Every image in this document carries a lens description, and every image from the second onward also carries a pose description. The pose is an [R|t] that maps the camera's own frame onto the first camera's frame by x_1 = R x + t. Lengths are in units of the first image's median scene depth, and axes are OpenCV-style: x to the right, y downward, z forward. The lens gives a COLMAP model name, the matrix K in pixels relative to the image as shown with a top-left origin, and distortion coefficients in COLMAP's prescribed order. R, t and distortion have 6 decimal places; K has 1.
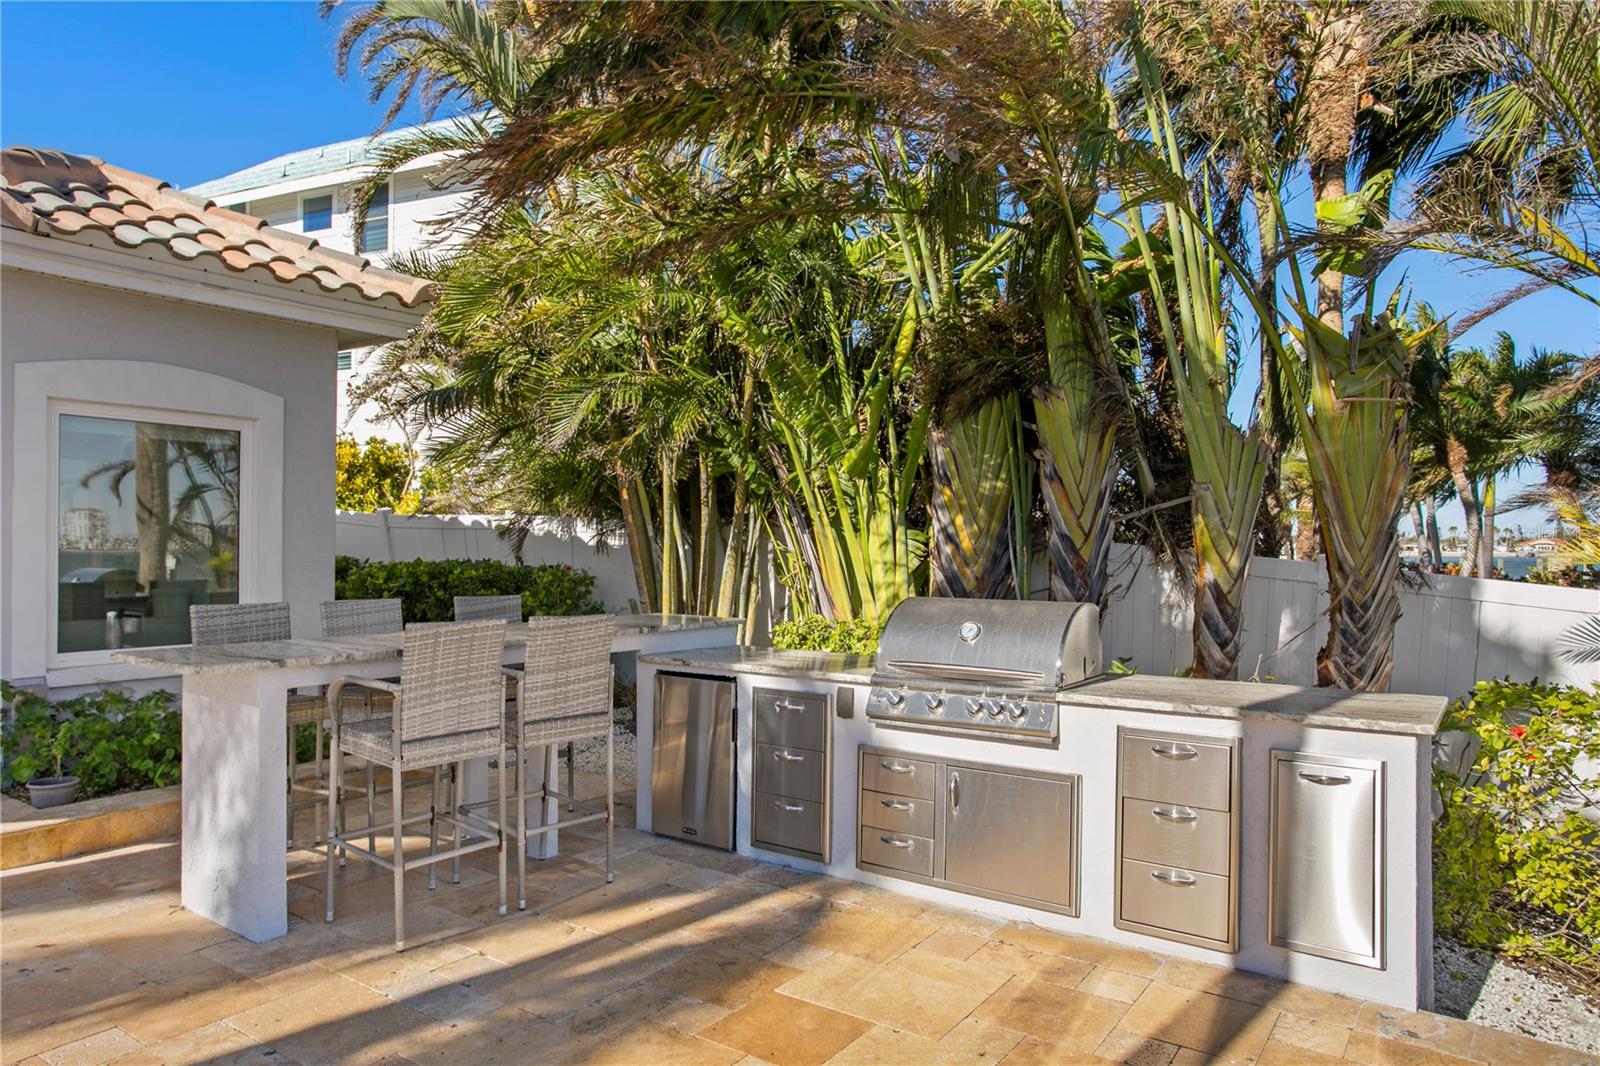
lens RADIAL K [[1065.4, 0, 797.5], [0, 1065.4, 548.0], [0, 0, 1]] dist [0.001184, 0.000610]
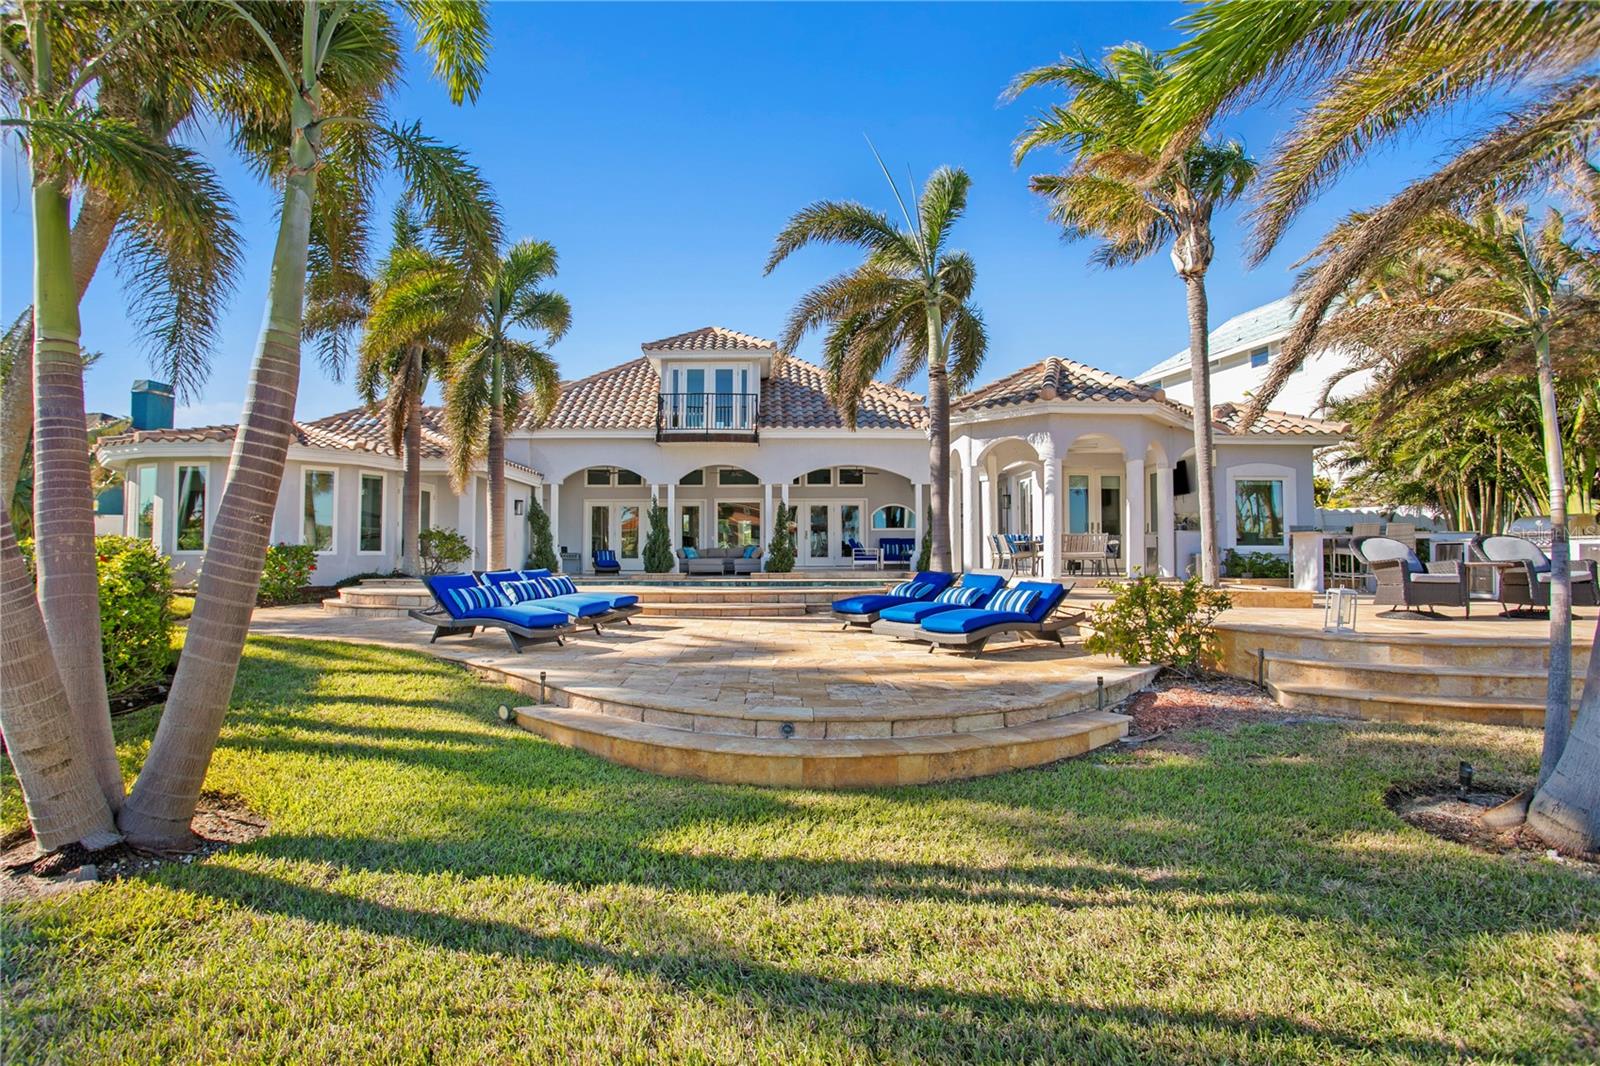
lens RADIAL K [[795.8, 0, 800.0], [0, 795.8, 533.0], [0, 0, 1]] dist [-0.041285, 0.000121]
pose [[0.618777, -0.032493, -0.784895, 0.252757], [0.019373, 0.999472, -0.026103, 0.042921], [0.785328, 0.000946, 0.619079, -1.000032]]
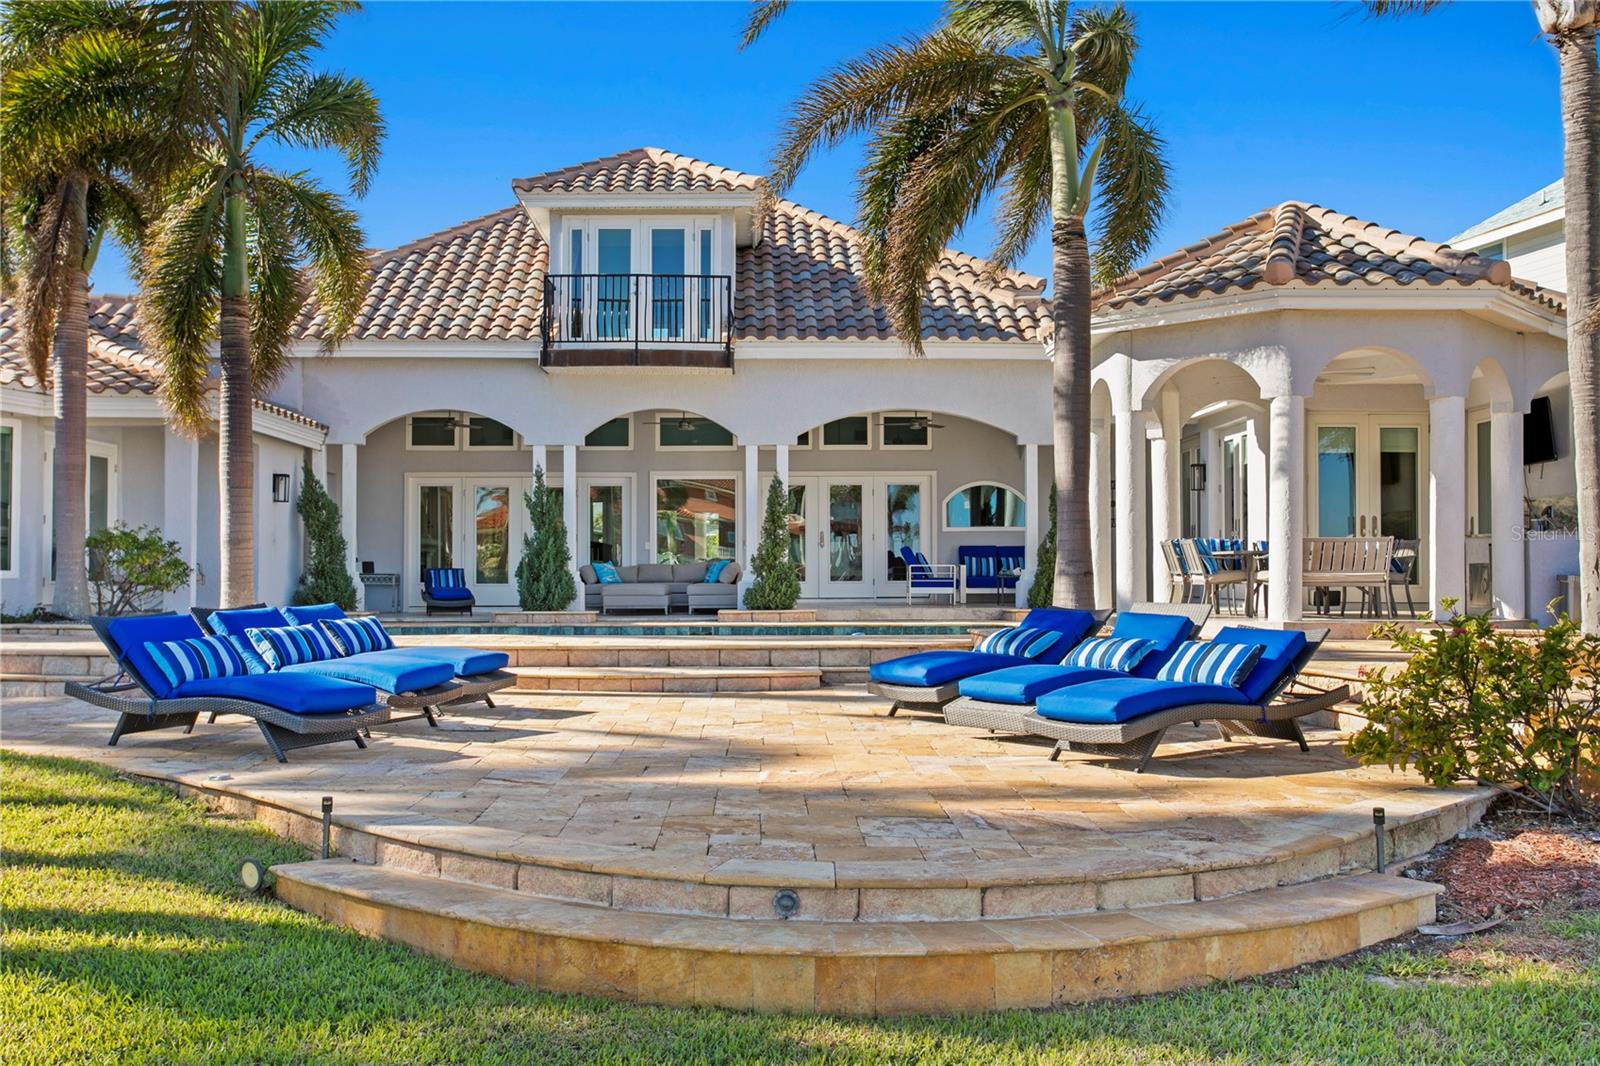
lens RADIAL K [[1492.5, 0, 800.0], [0, 1492.5, 533.0], [0, 0, 1]] dist [0.059796, -0.000894]
pose [[0.613285, -0.034118, -0.789125, 0.261169], [0.019402, 0.999416, -0.028132, 0.043051], [0.789624, 0.001943, 0.613588, -1.006446]]
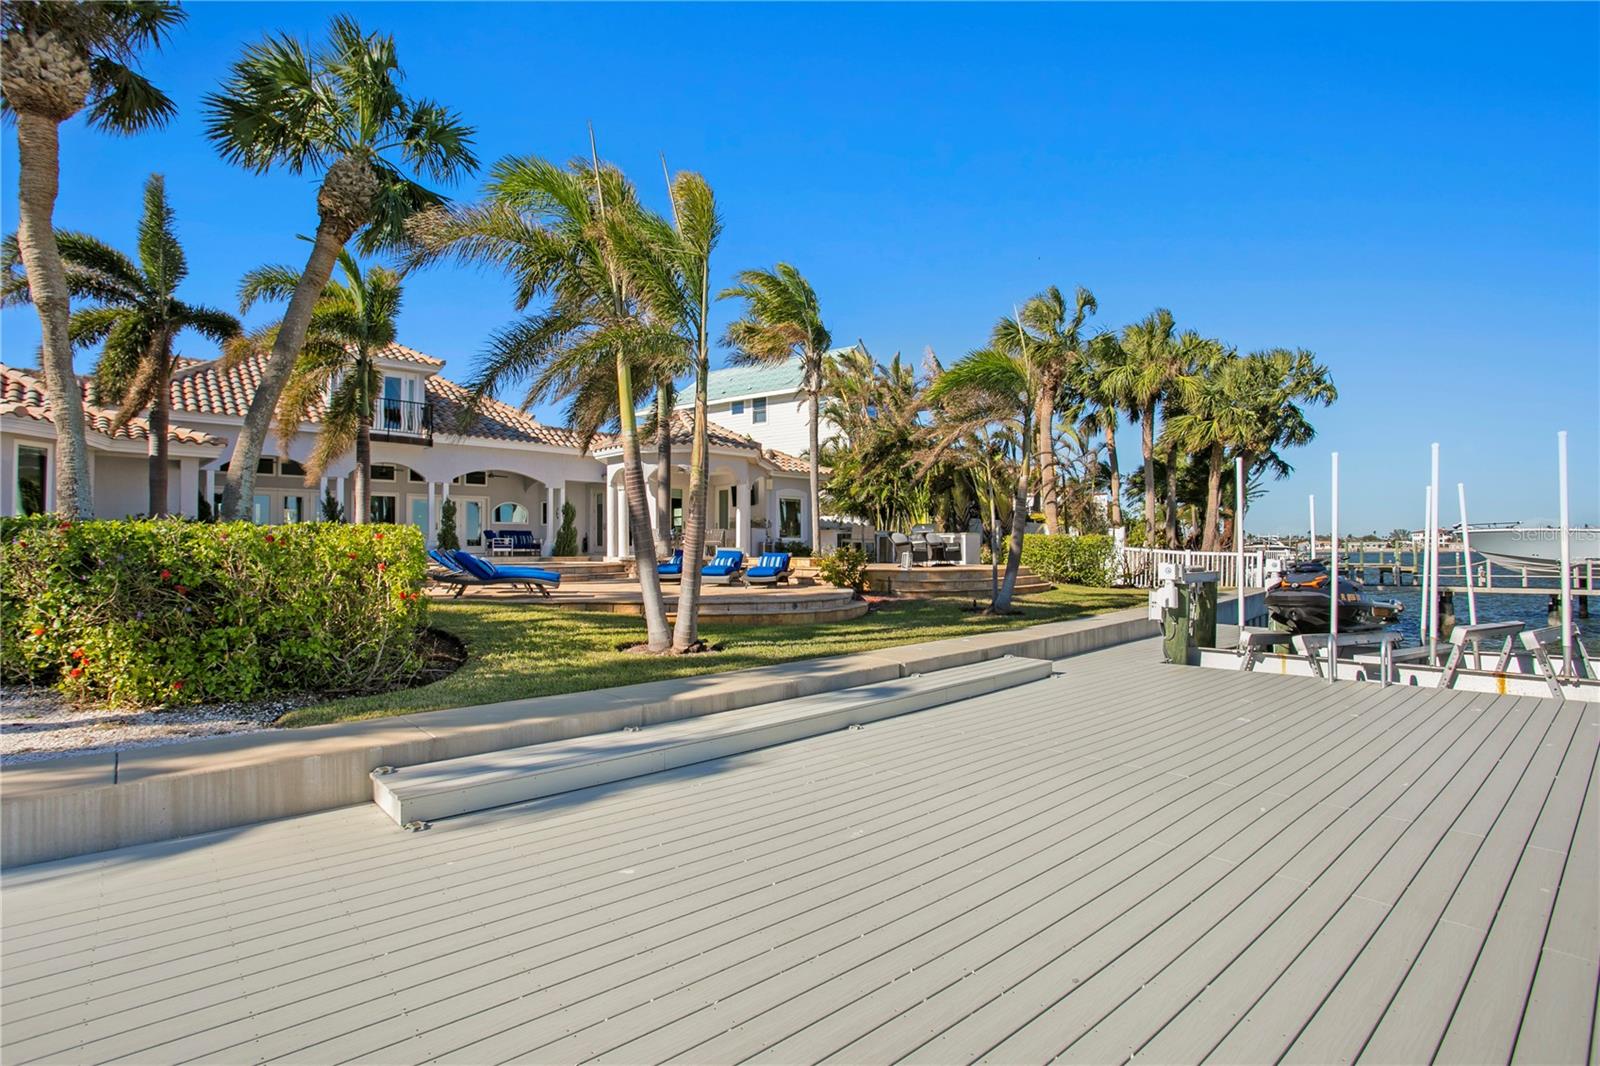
lens RADIAL K [[795.8, 0, 800.0], [0, 795.8, 533.0], [0, 0, 1]] dist [-0.041285, 0.000121]
pose [[0.984034, -0.018076, -0.177058, 0.113932], [0.016173, 0.999795, -0.012182, 0.058570], [0.177242, 0.009124, 0.984125, -1.801296]]
